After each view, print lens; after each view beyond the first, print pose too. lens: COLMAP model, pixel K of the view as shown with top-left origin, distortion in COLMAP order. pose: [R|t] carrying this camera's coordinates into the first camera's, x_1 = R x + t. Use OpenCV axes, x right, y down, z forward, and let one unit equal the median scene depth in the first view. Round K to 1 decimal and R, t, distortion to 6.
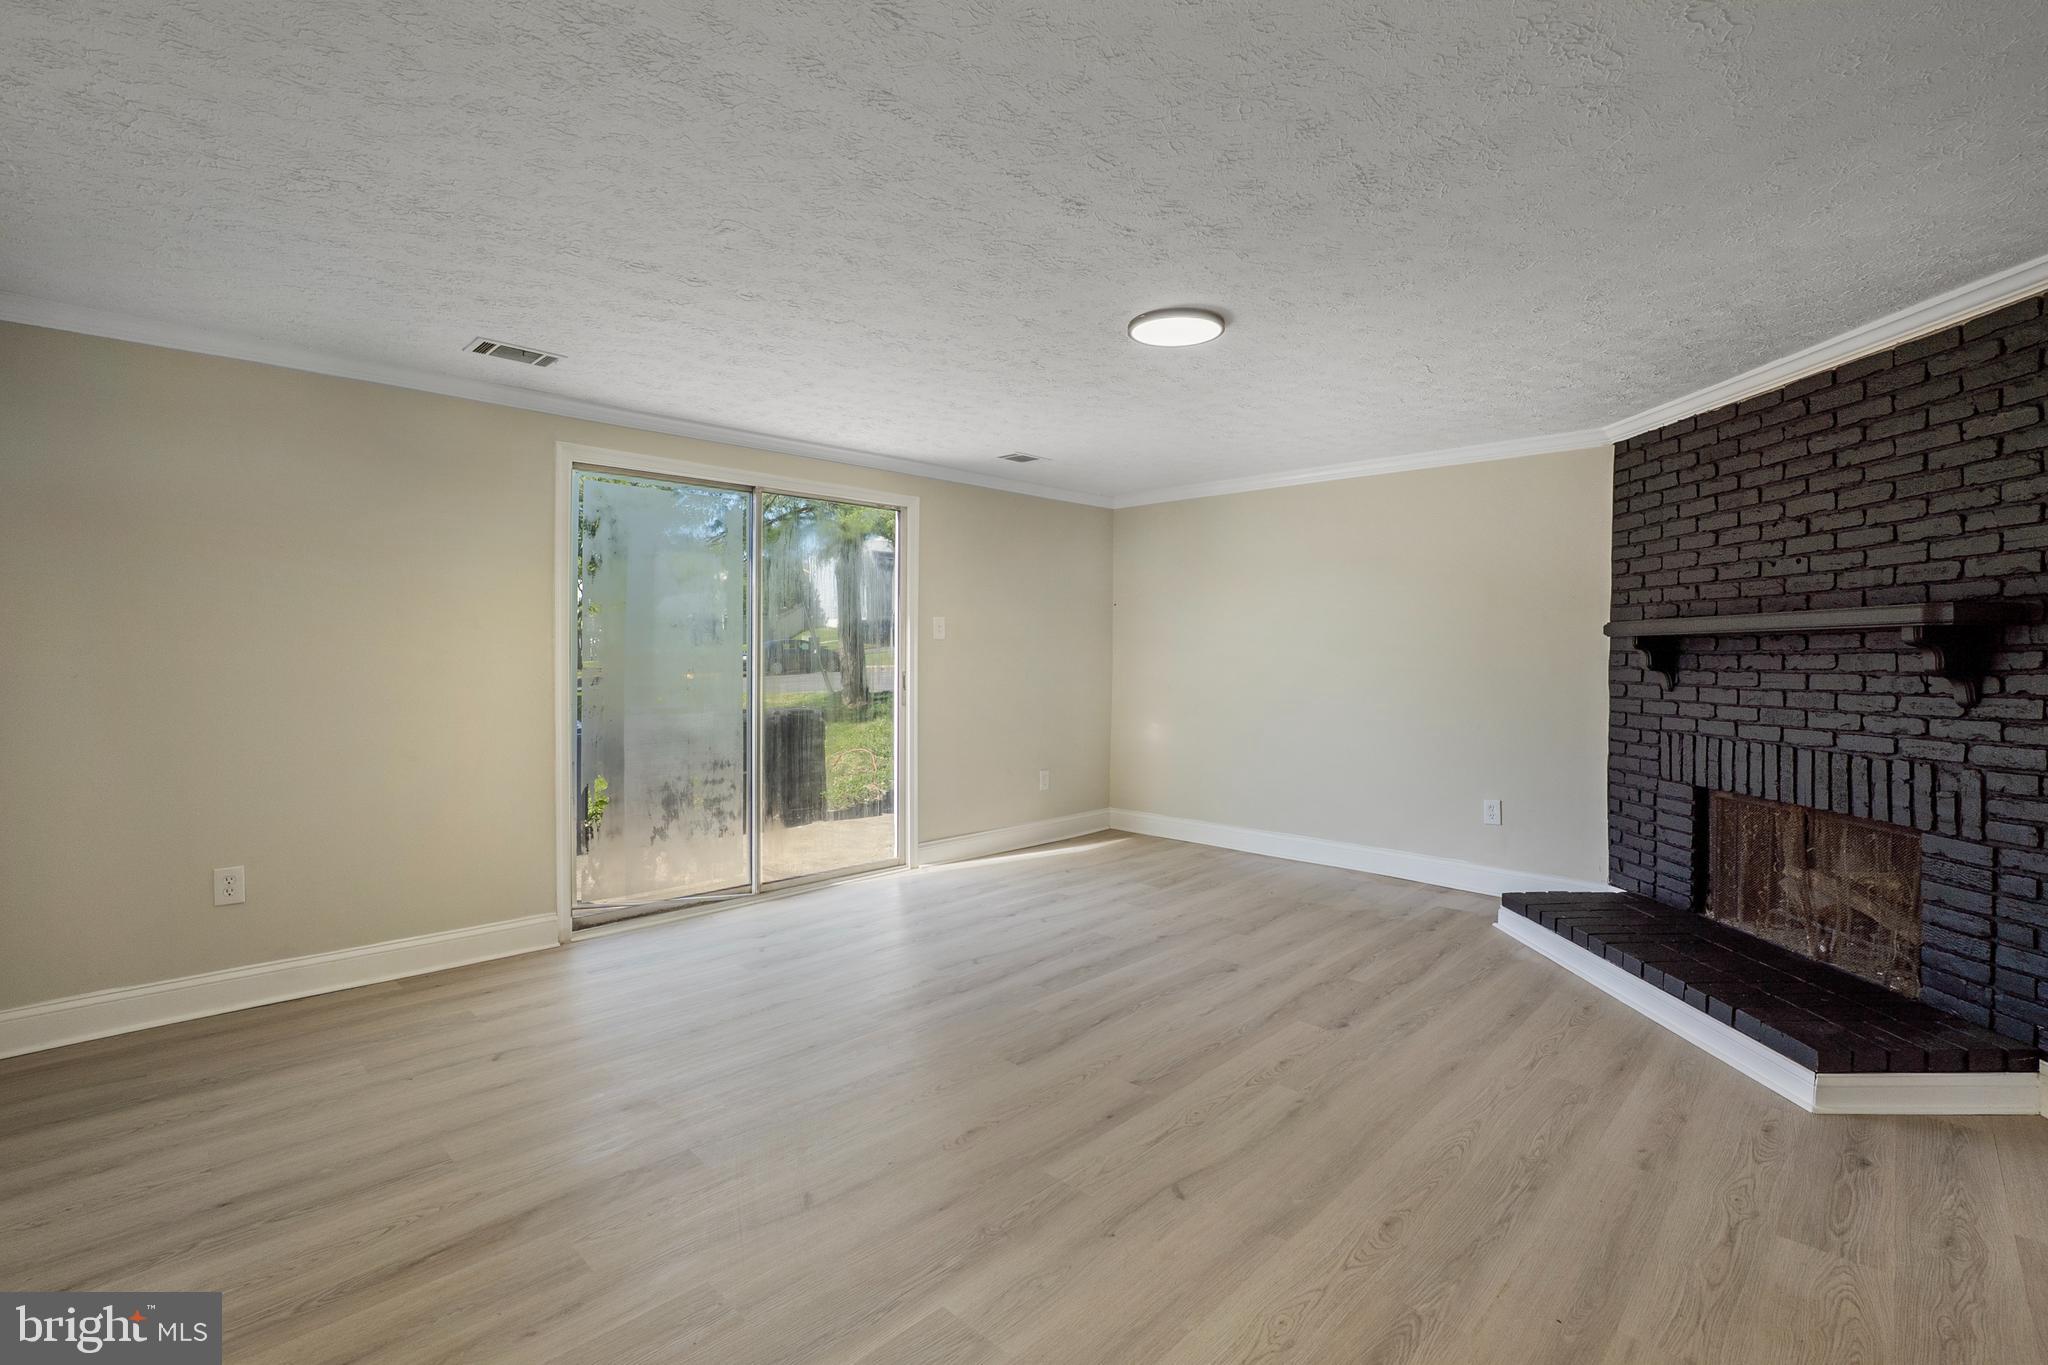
lens RADIAL K [[914.3, 0, 1013.3], [0, 914.3, 663.4], [0, 0, 1]] dist [0.002772, 0.000408]
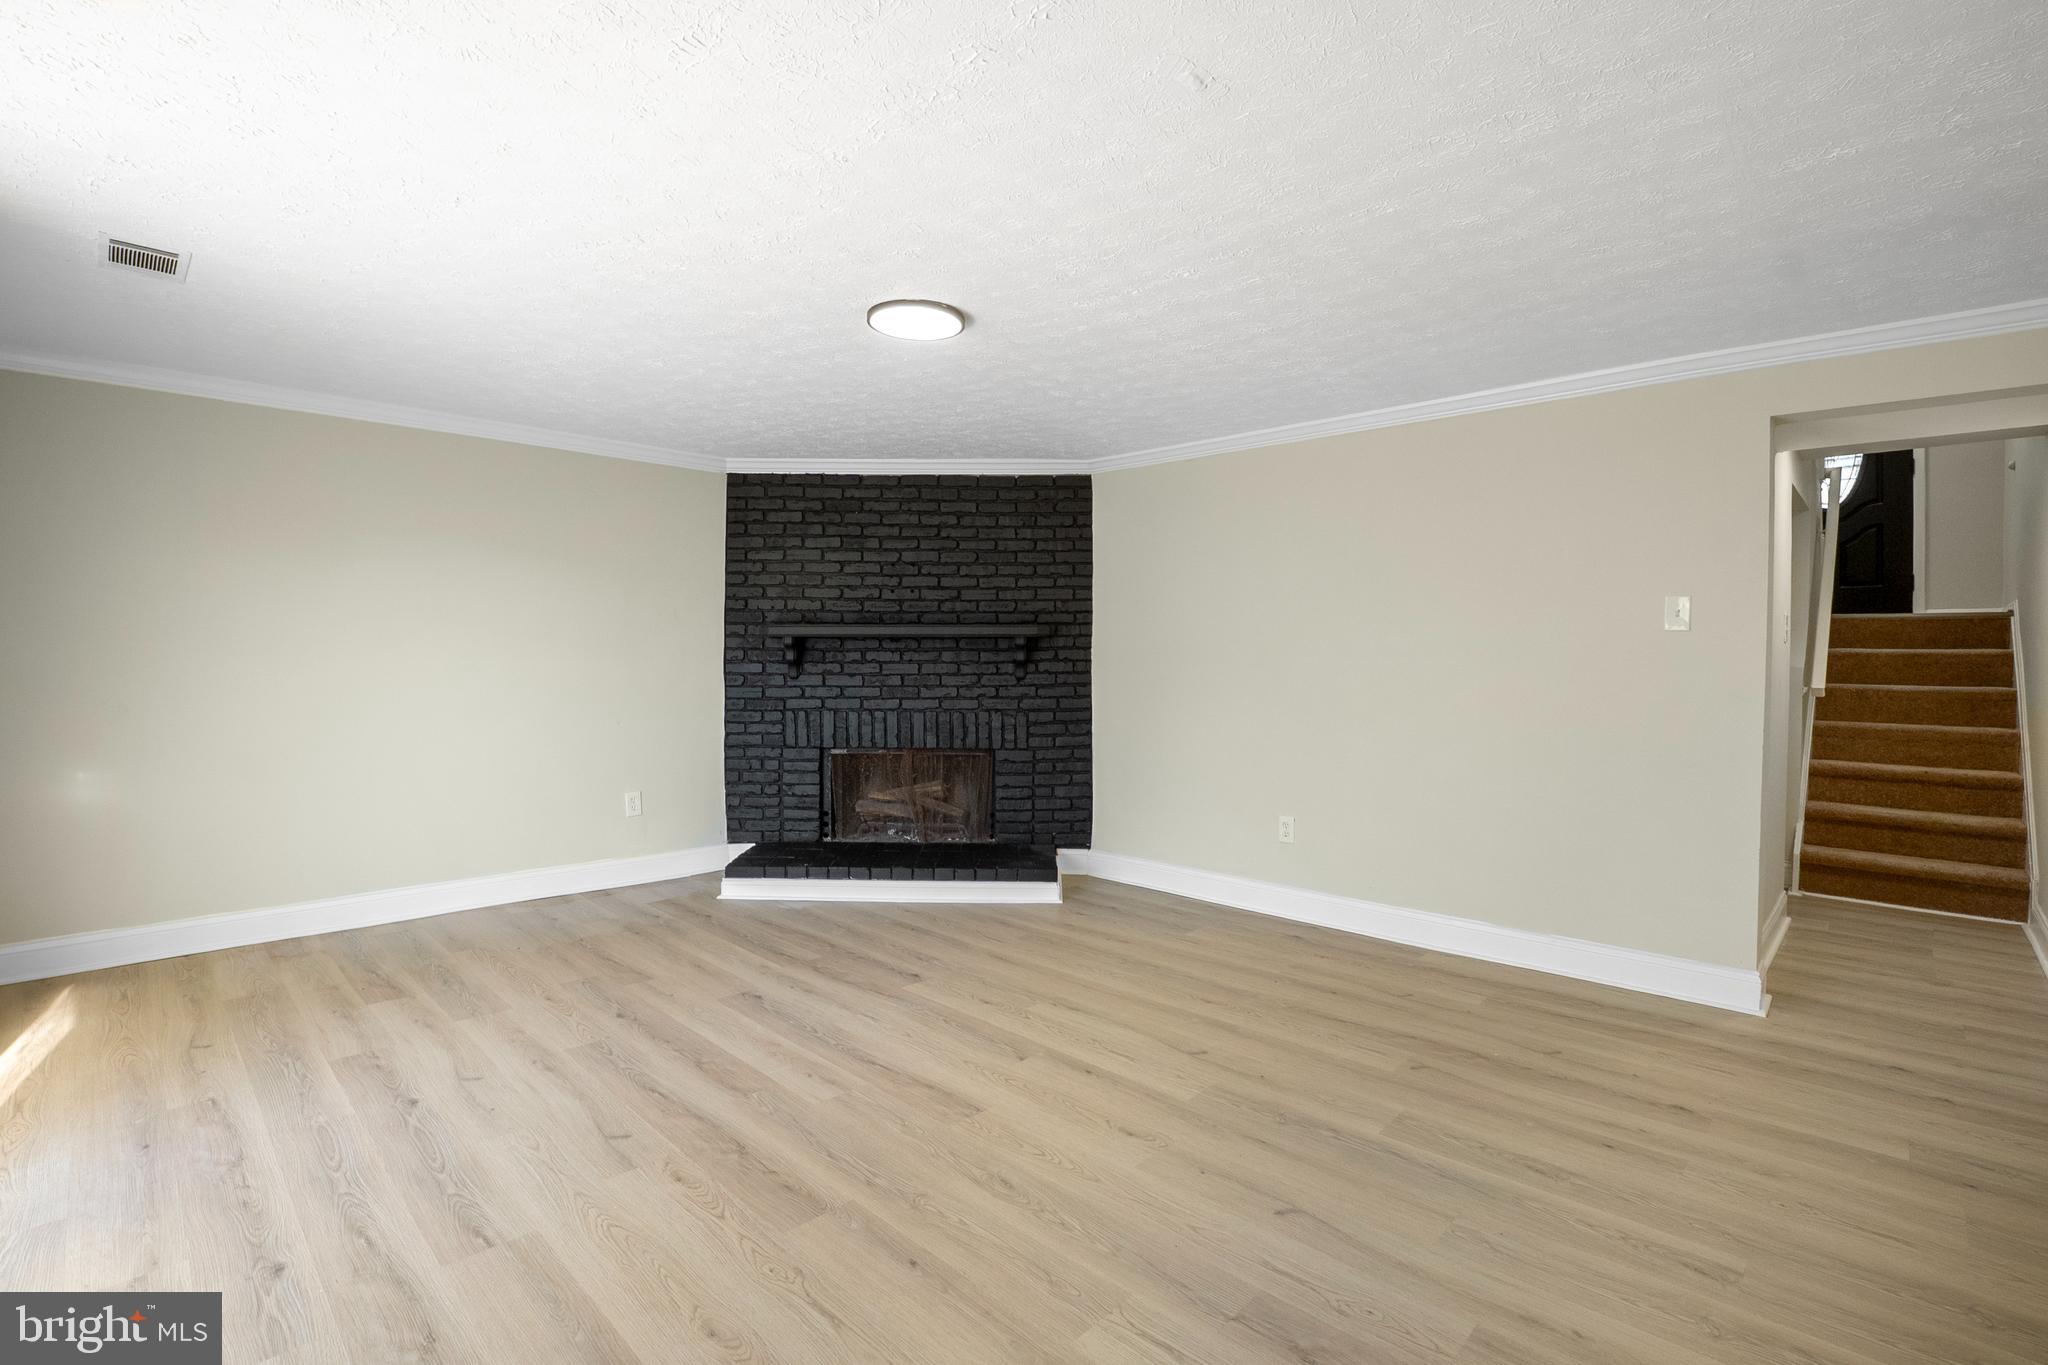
lens RADIAL K [[958.9, 0, 1026.4], [0, 958.9, 675.9], [0, 0, 1]] dist [-0.062025, 0.000890]
pose [[0.000274, -0.026471, 0.999650, -0.785800], [0.004592, 0.999639, 0.026469, -0.010300], [-0.999989, 0.004583, 0.000396, 0.821879]]
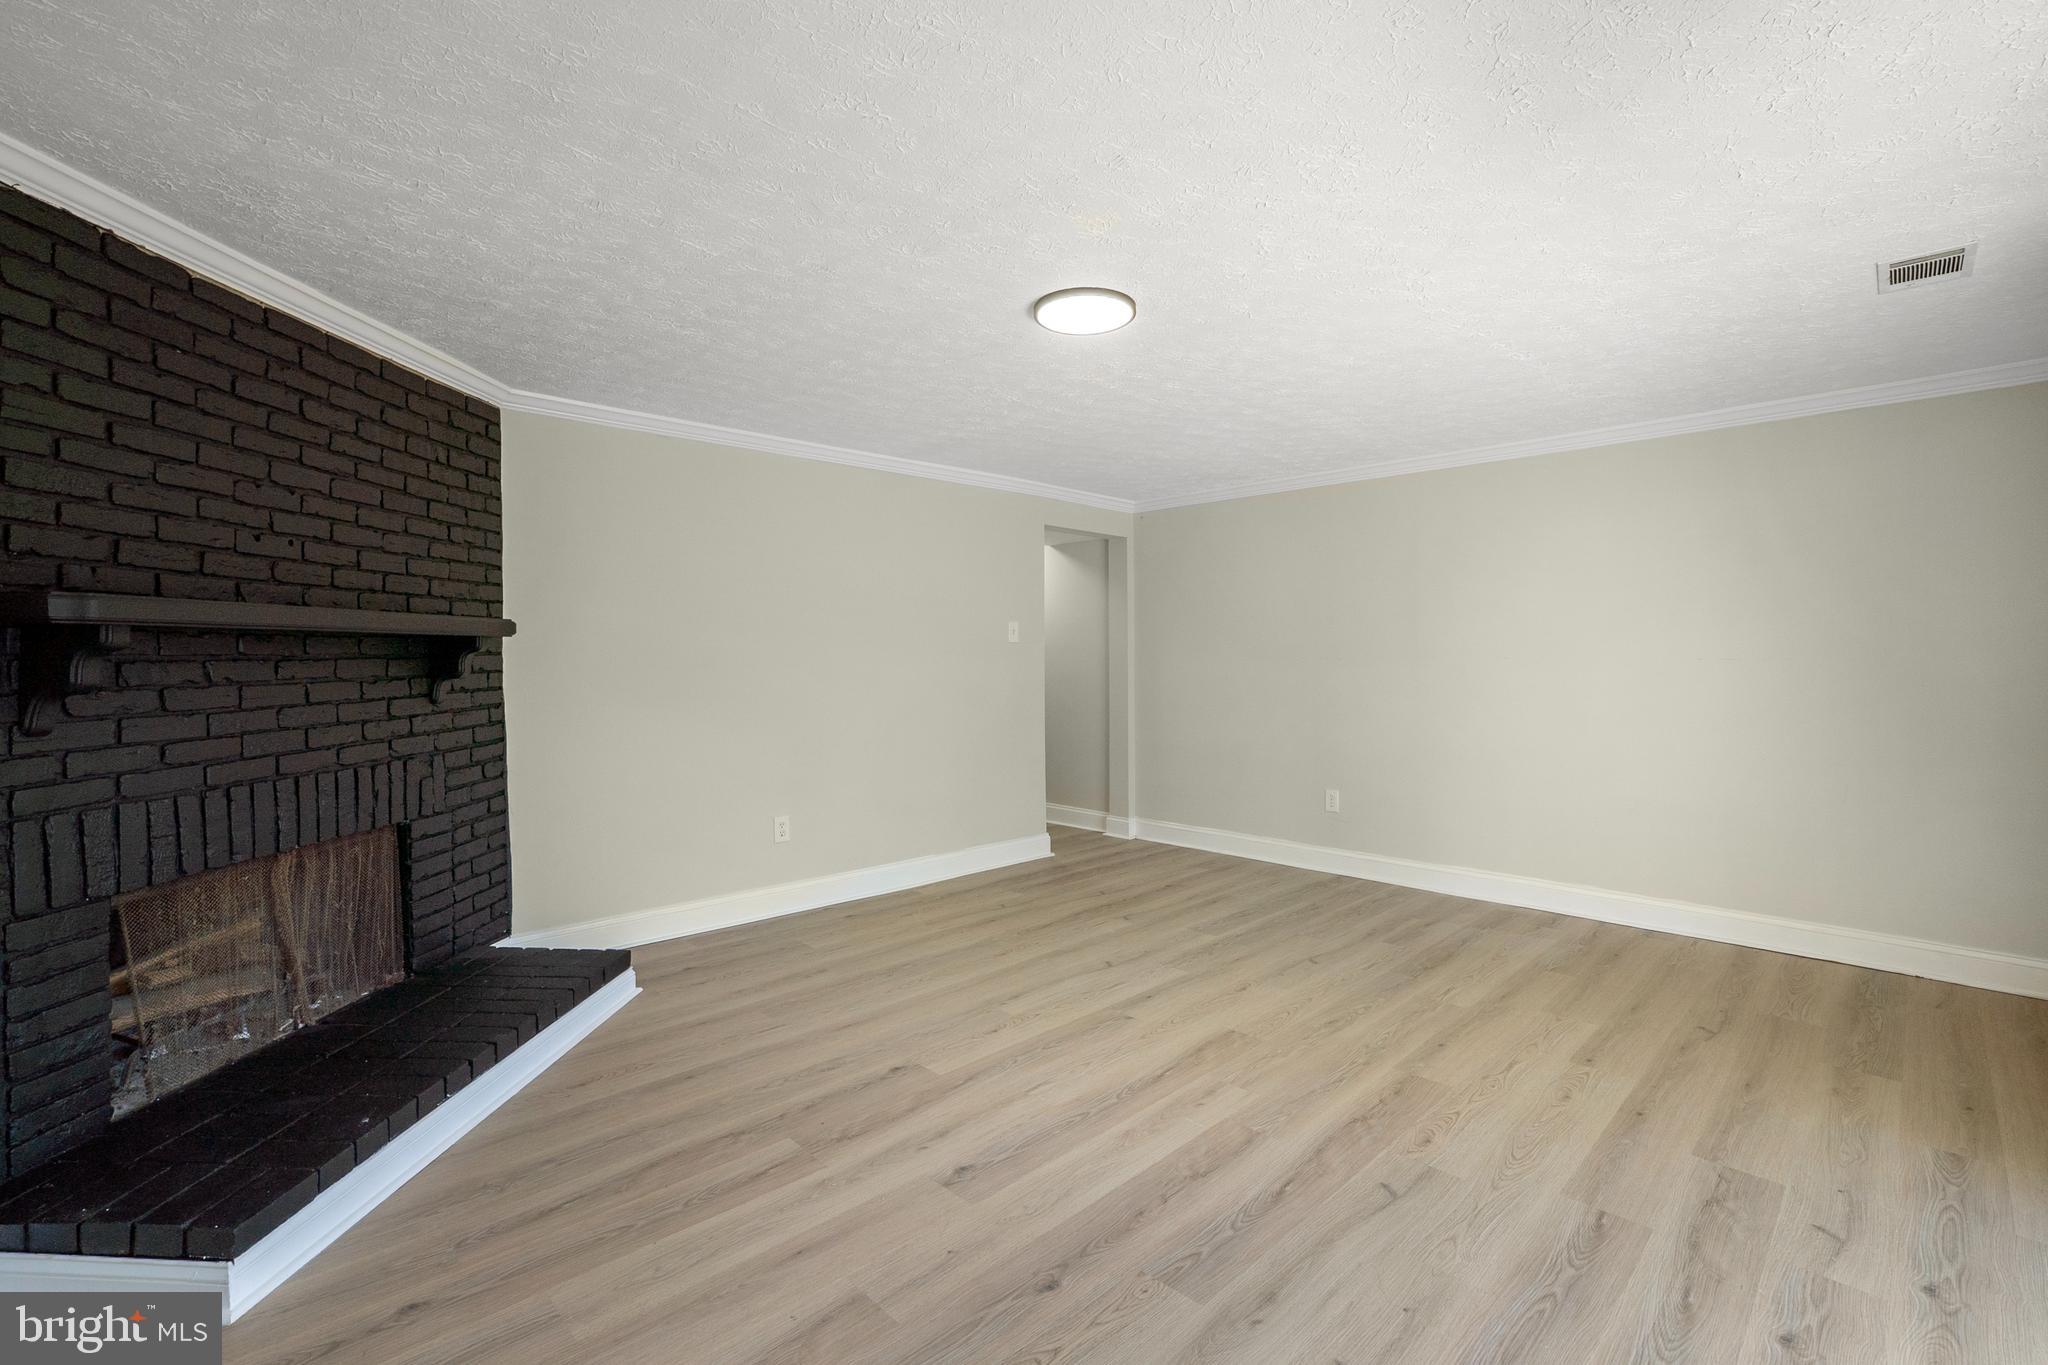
lens RADIAL K [[909.0, 0, 1024.0], [0, 909.0, 682.5], [0, 0, 1]] dist [-0.033448, 0.000143]
pose [[-0.999922, -0.004632, 0.011607, 0.215590], [-0.004206, 0.999325, 0.036490, -0.021691], [-0.011769, 0.036438, -0.999267, 1.800858]]
